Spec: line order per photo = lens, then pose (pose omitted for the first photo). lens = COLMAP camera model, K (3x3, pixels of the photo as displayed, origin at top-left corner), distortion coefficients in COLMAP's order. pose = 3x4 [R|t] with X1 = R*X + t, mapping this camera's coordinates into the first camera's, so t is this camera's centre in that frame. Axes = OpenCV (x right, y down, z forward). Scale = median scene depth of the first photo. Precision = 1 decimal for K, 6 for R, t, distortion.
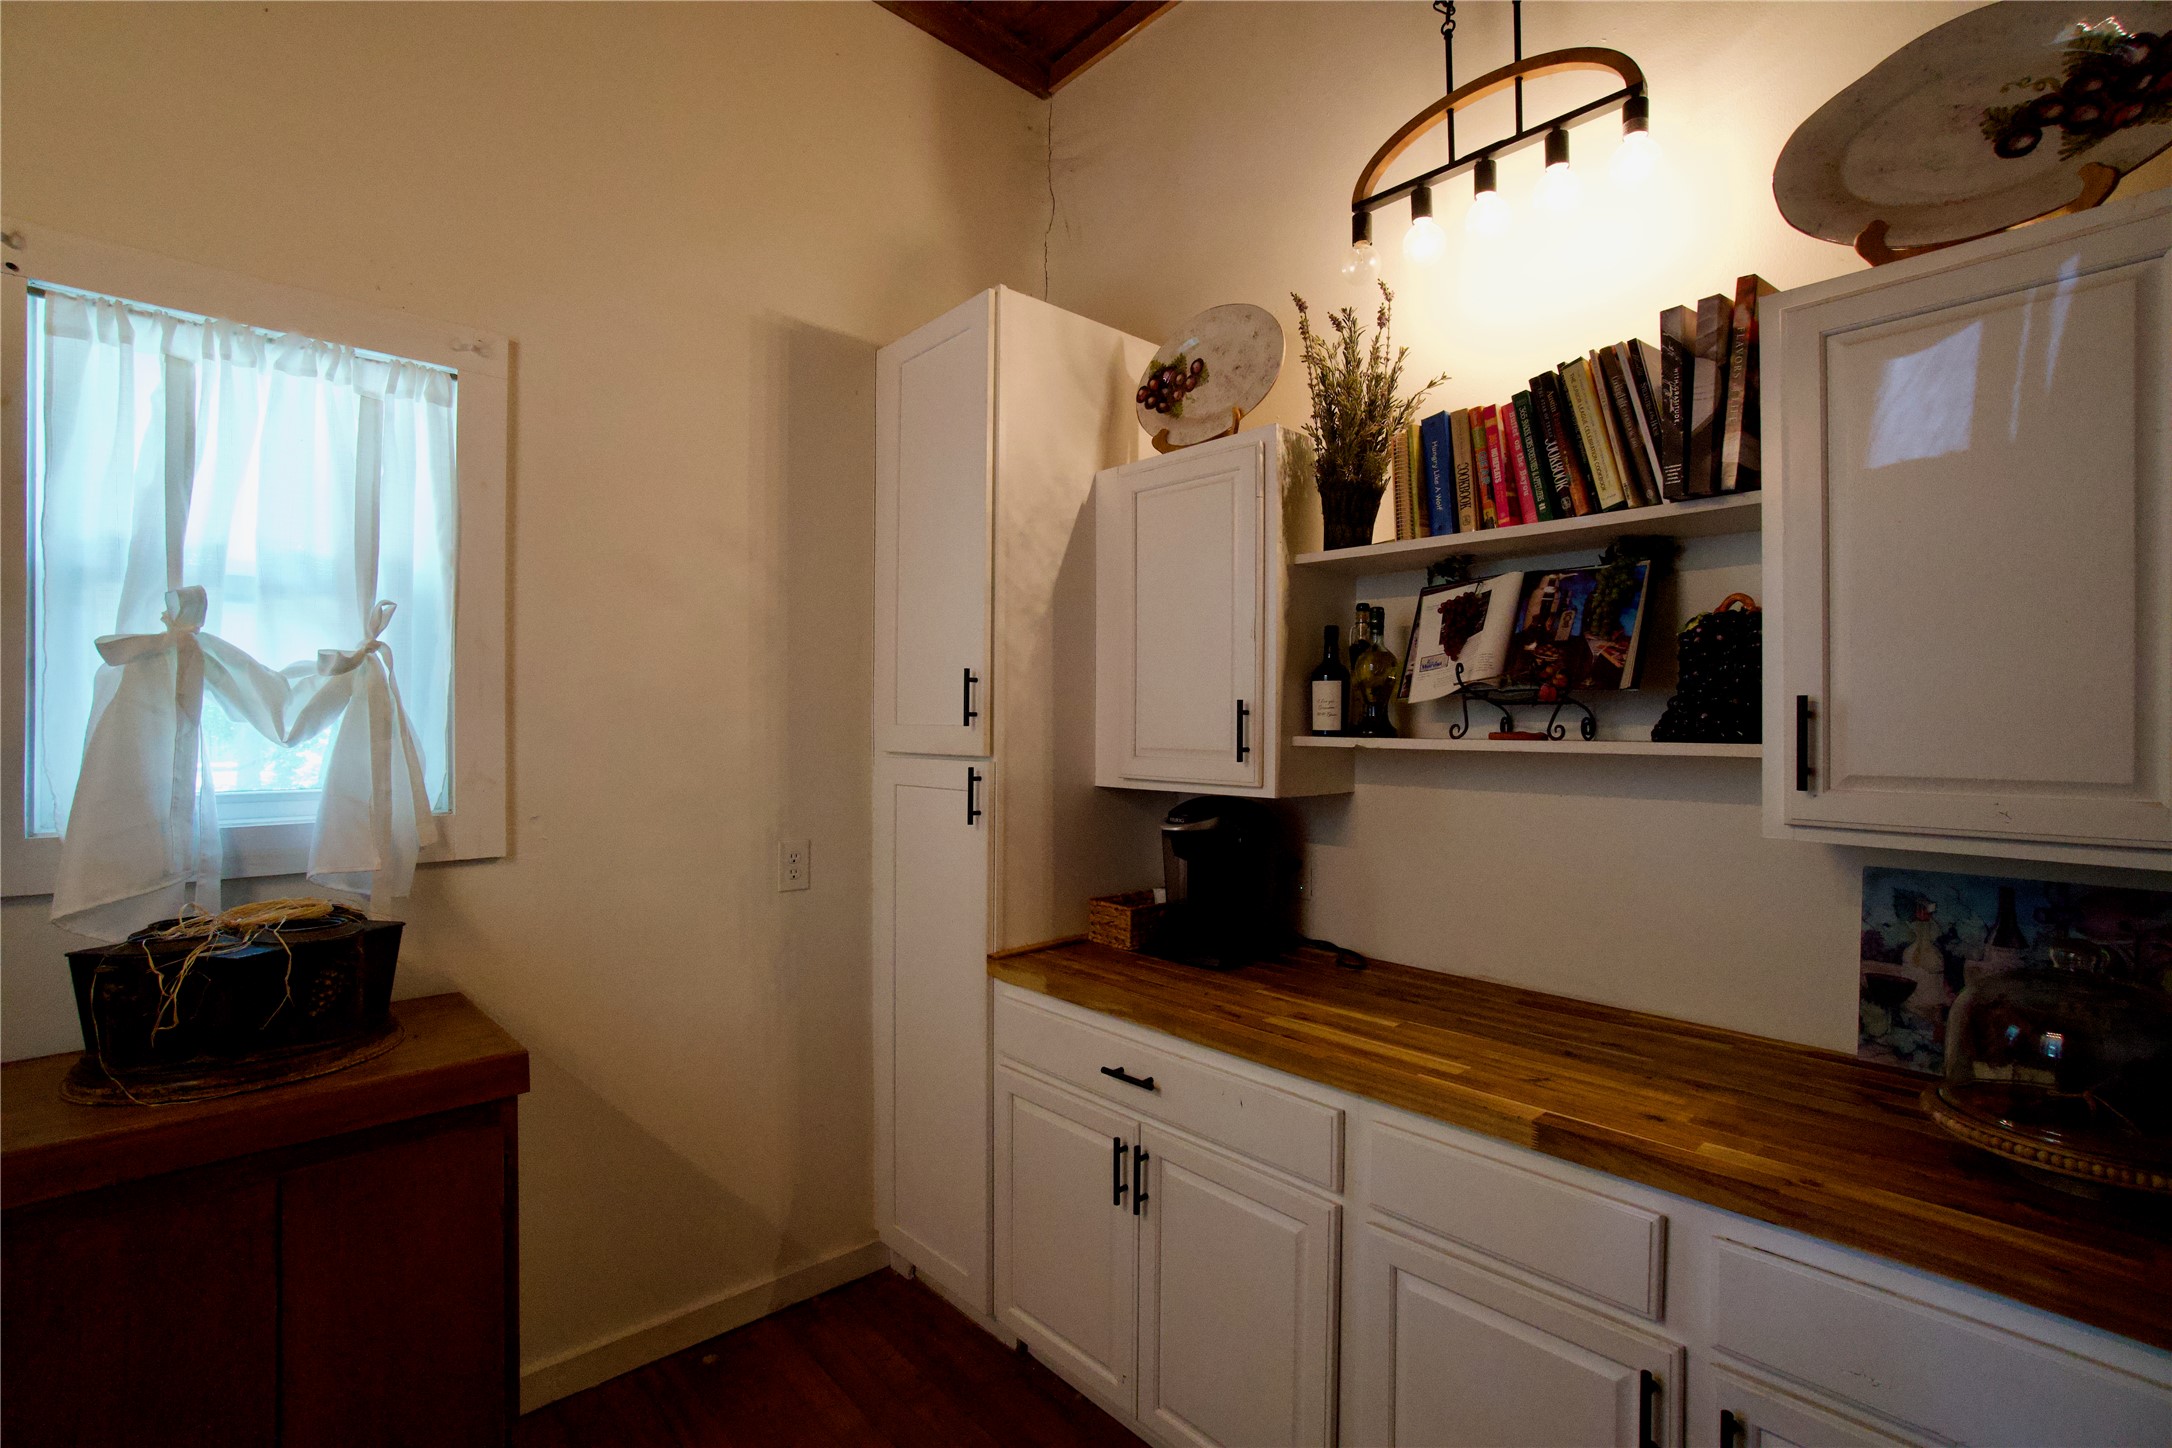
lens RADIAL K [[966.1, 0, 1082.4], [0, 966.1, 723.4], [0, 0, 1]] dist [-0.062651, 0.022855]
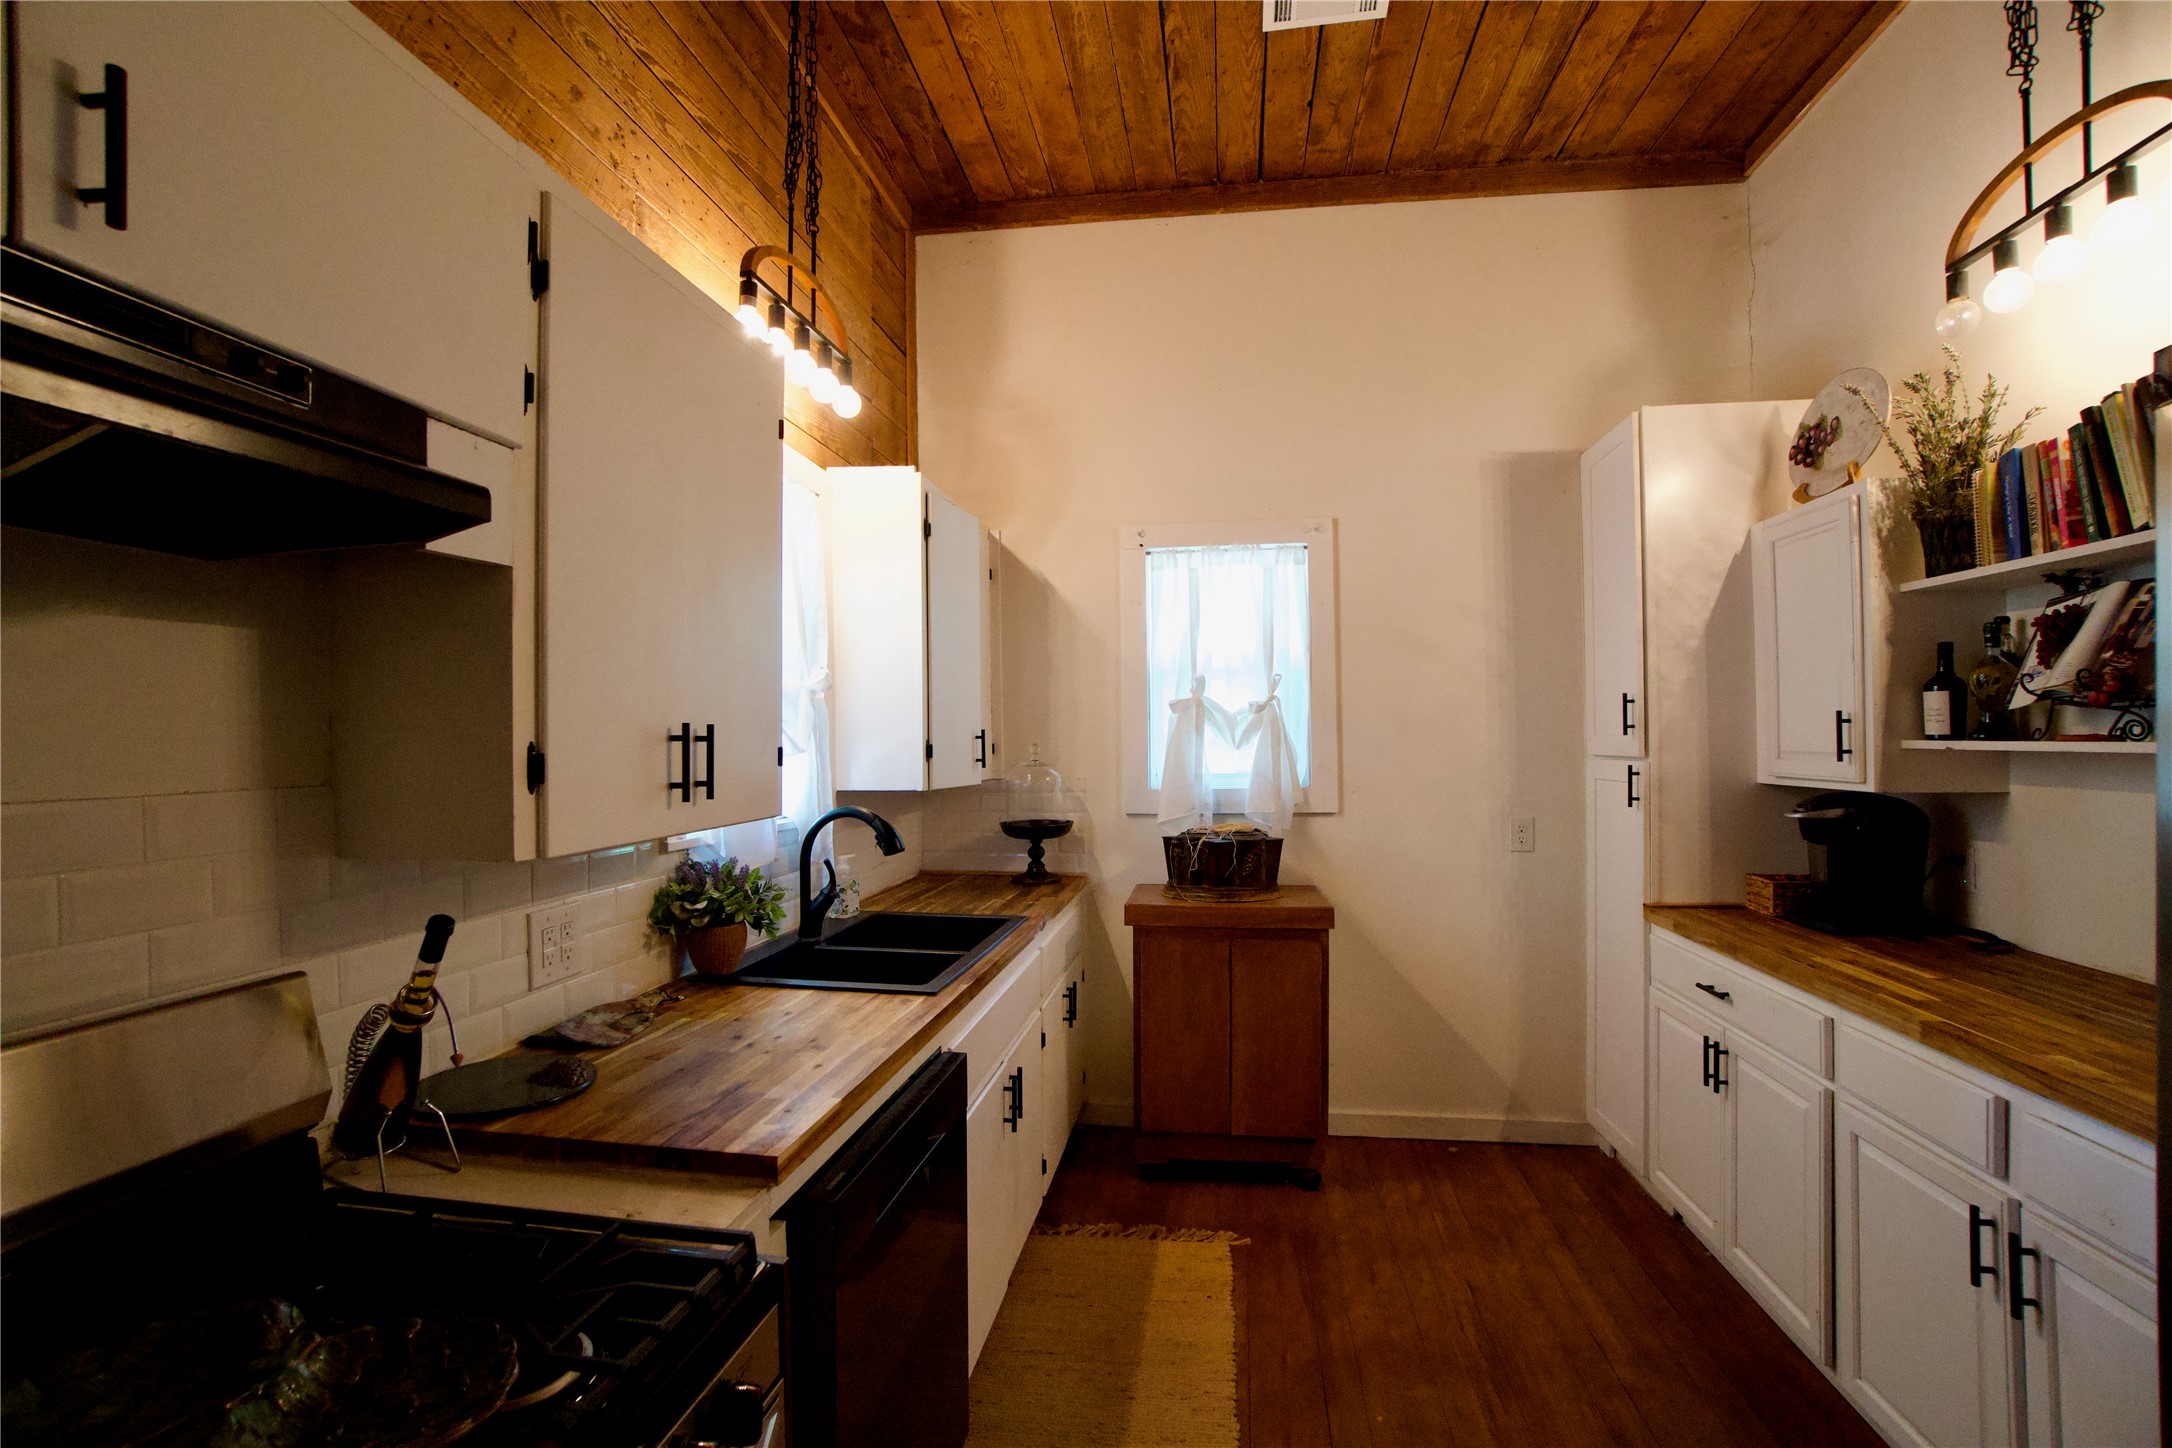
lens RADIAL K [[966.1, 0, 1082.4], [0, 966.1, 723.4], [0, 0, 1]] dist [-0.062651, 0.022855]
pose [[0.625519, -0.022358, -0.779888, 0.490478], [0.012456, 0.999748, -0.018671, 0.001968], [0.780109, 0.001964, 0.625640, -0.489753]]
